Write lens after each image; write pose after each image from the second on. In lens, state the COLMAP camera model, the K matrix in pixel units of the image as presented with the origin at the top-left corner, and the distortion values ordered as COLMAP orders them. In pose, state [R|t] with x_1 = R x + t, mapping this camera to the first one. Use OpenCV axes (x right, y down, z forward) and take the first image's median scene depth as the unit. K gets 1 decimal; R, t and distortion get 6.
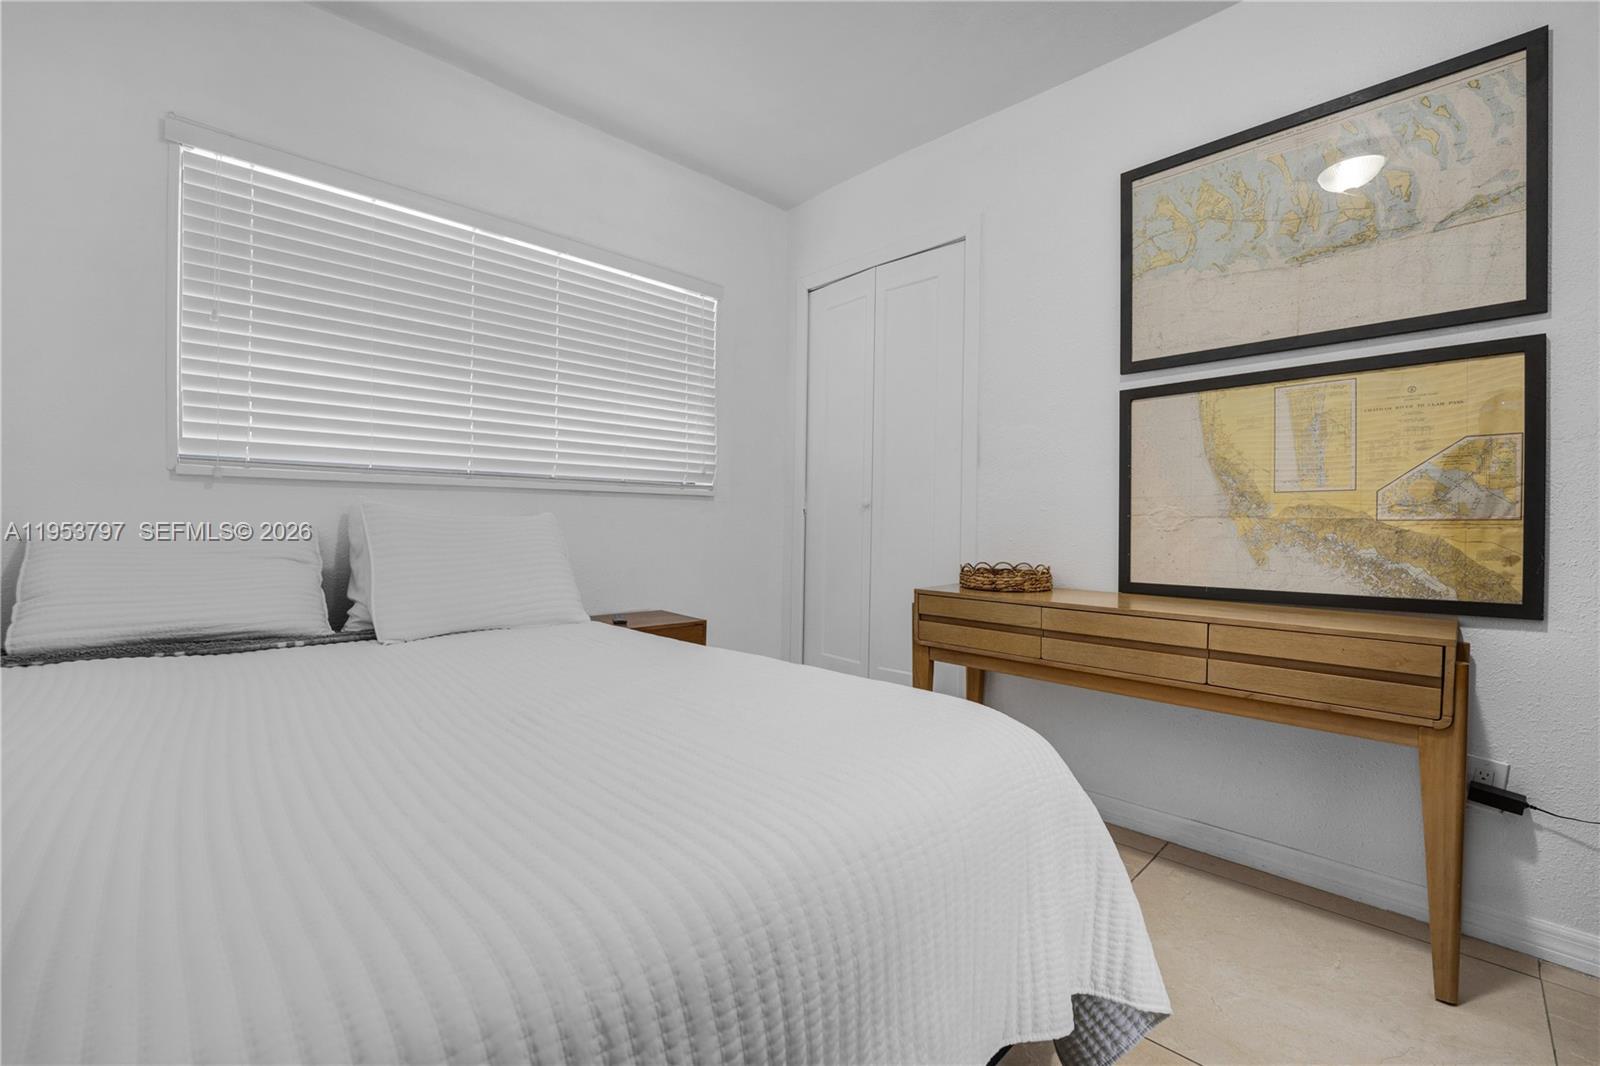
lens RADIAL K [[679.2, 0, 801.5], [0, 679.2, 532.7], [0, 0, 1]] dist [-0.028451, 0.001406]
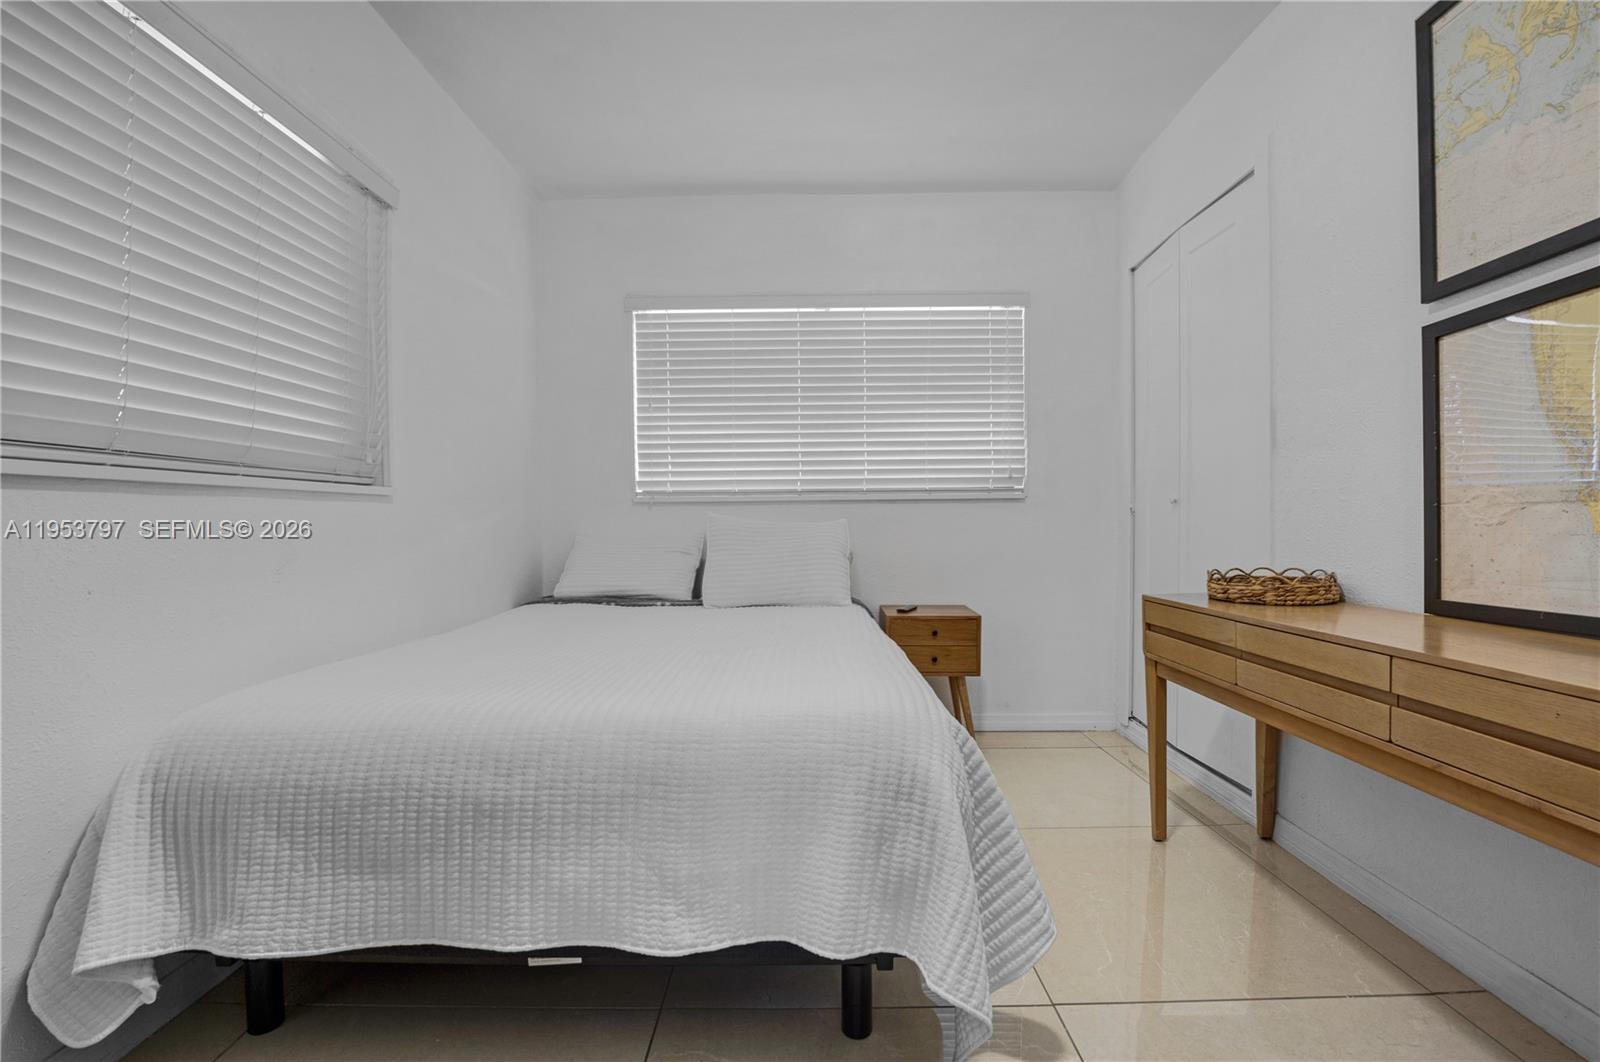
lens RADIAL K [[679.9, 0, 790.5], [0, 679.9, 532.8], [0, 0, 1]] dist [-0.024823, 0.001178]
pose [[0.699194, -0.009575, -0.714868, 0.508511], [0.005076, 0.999952, -0.008429, 0.006548], [0.714914, 0.002265, 0.699209, 0.046640]]
